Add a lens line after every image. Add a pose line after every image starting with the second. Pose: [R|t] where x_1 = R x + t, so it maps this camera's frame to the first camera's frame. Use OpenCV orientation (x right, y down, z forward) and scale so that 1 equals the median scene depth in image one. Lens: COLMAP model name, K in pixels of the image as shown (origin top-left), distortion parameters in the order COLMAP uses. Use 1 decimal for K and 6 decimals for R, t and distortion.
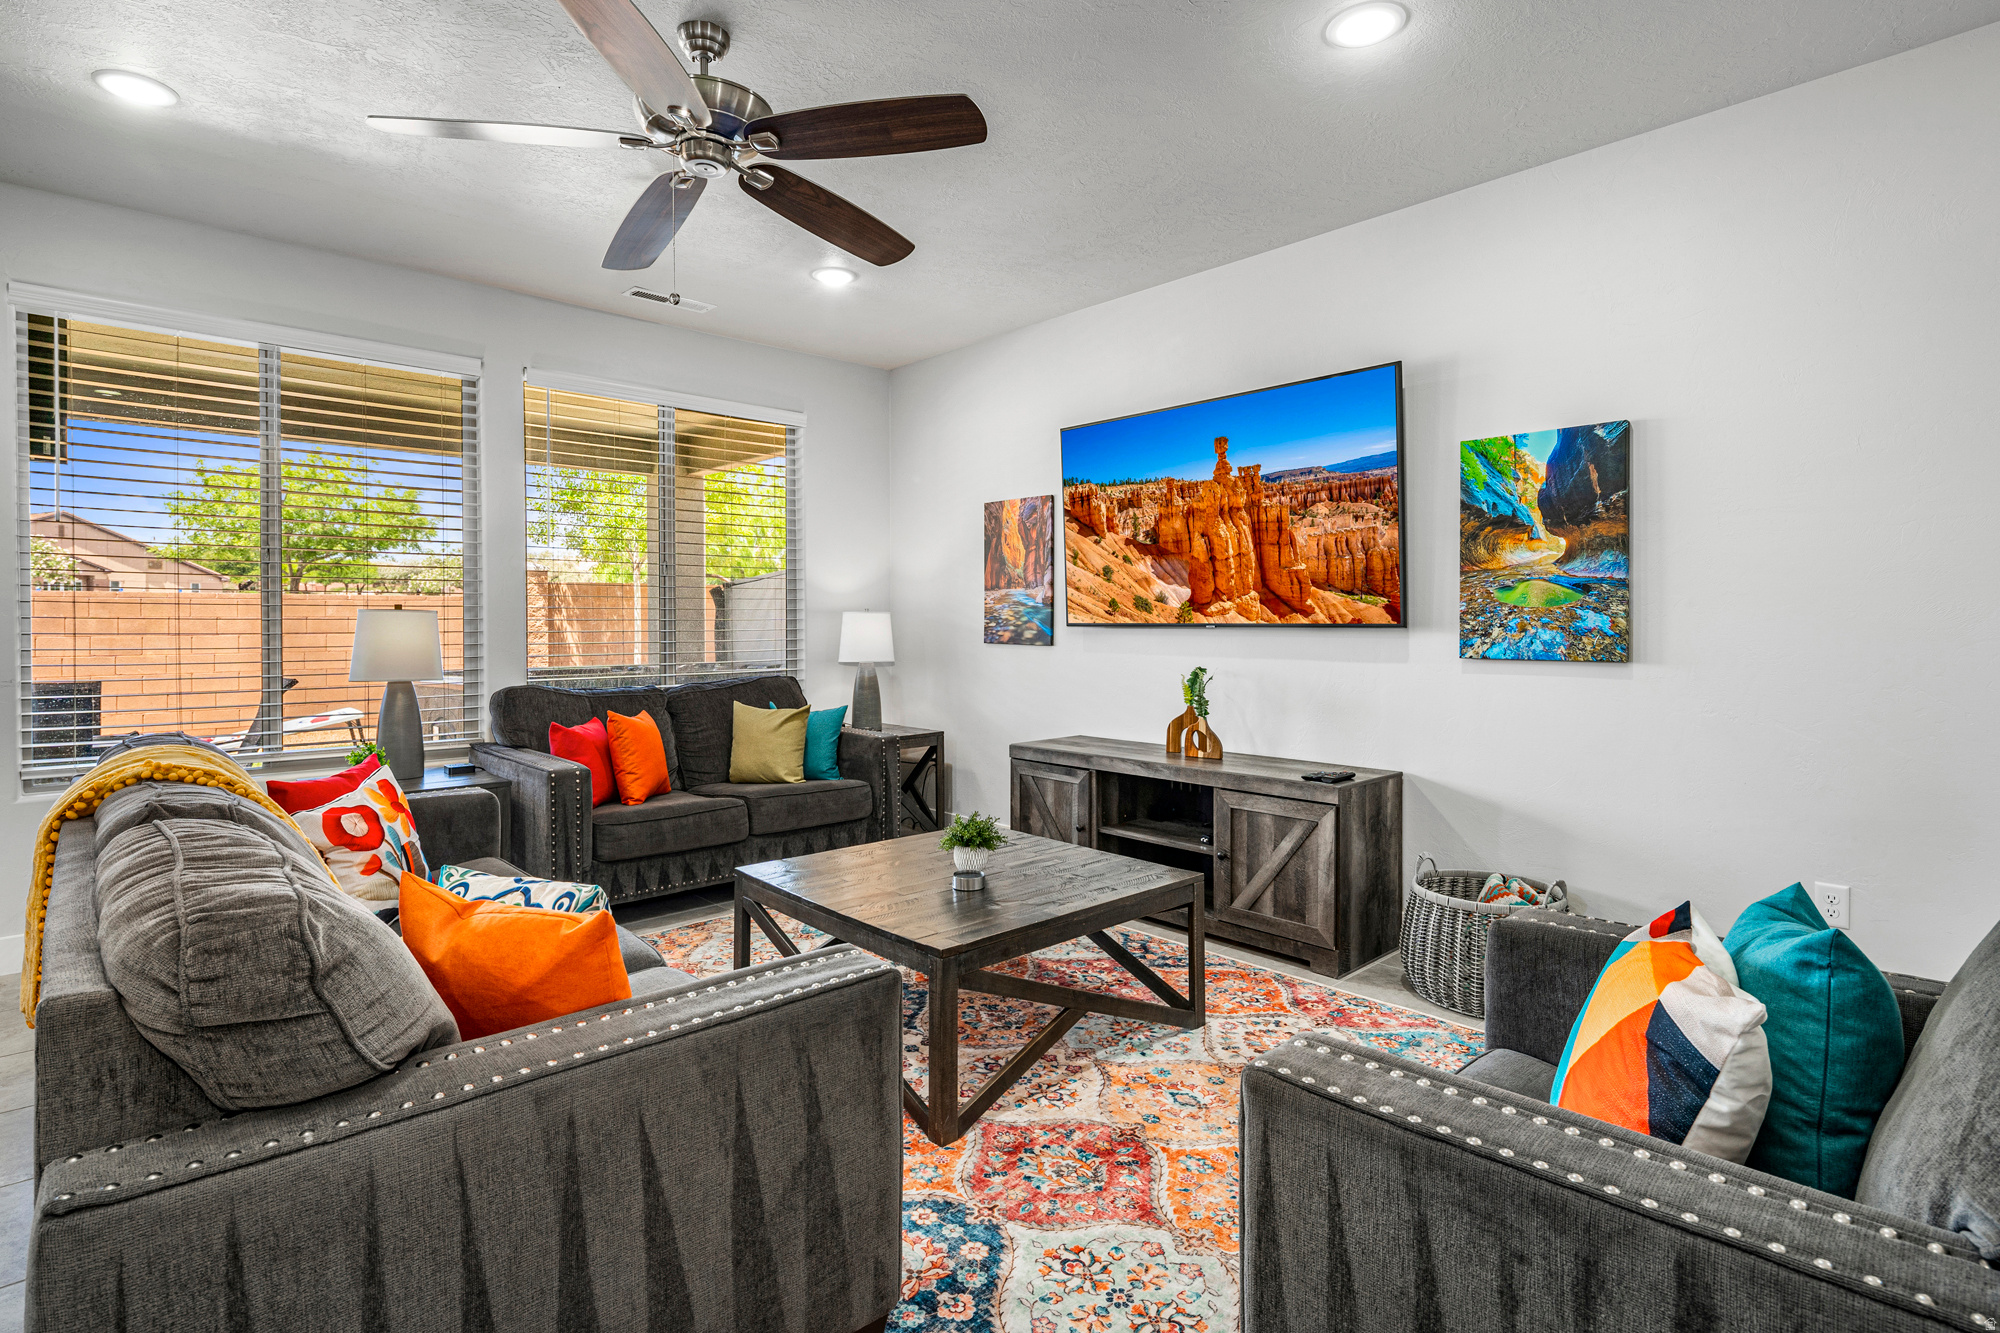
lens RADIAL K [[991.0, 0, 997.3], [0, 991.0, 630.8], [0, 0, 1]] dist [0.036754, -0.018693]
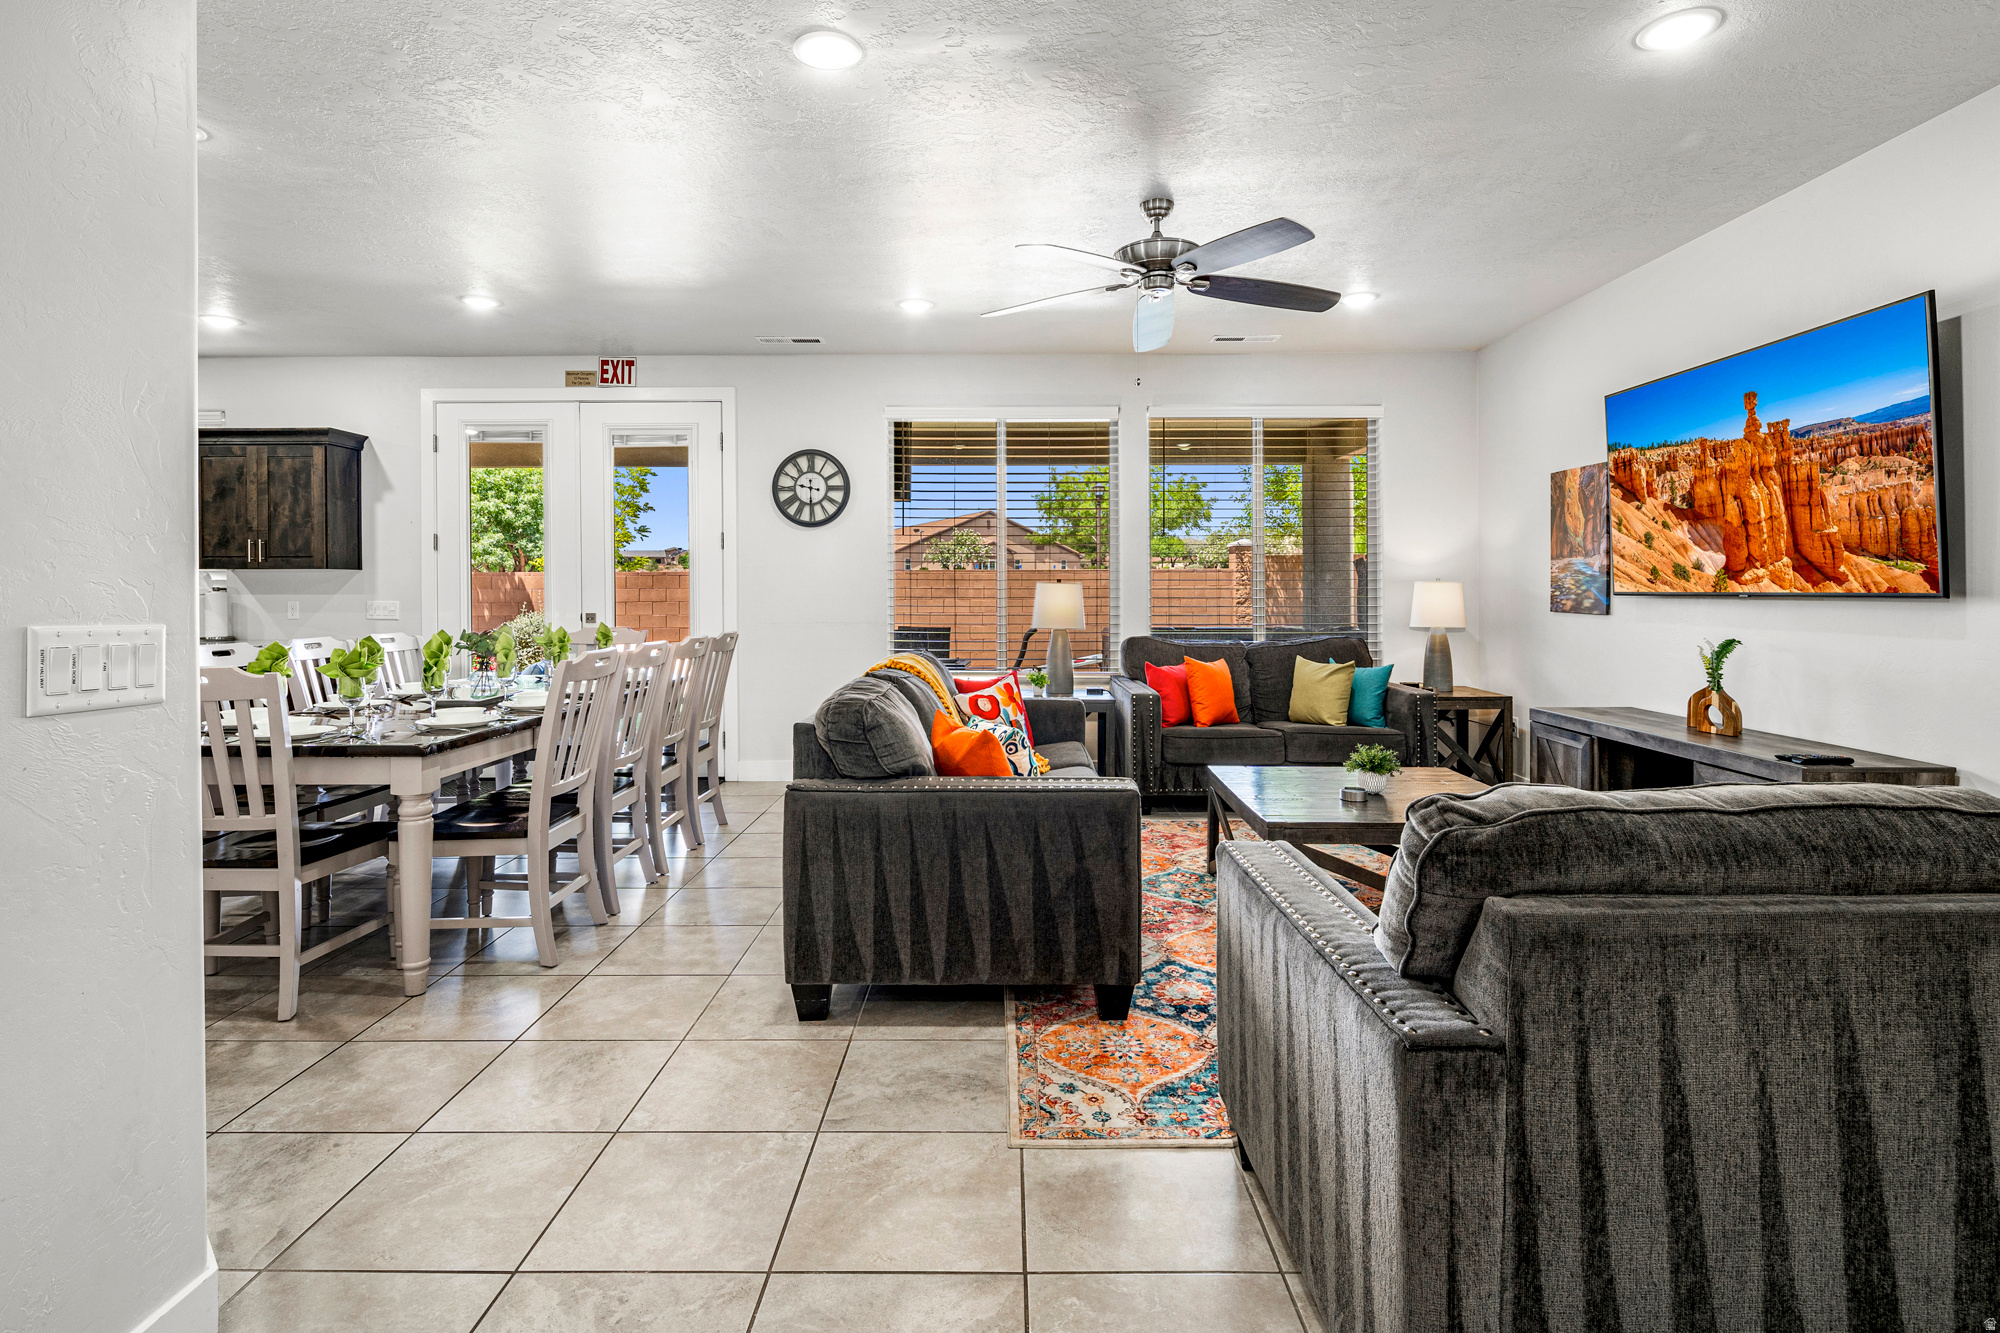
lens RADIAL K [[991.4, 0, 1000.3], [0, 991.4, 590.8], [0, 0, 1]] dist [0.114366, -0.102929]
pose [[0.740824, 0.001151, -0.671698, 0.349703], [-0.005354, 0.999977, -0.004192, -0.001052], [0.671677, 0.006701, 0.740813, -0.179524]]
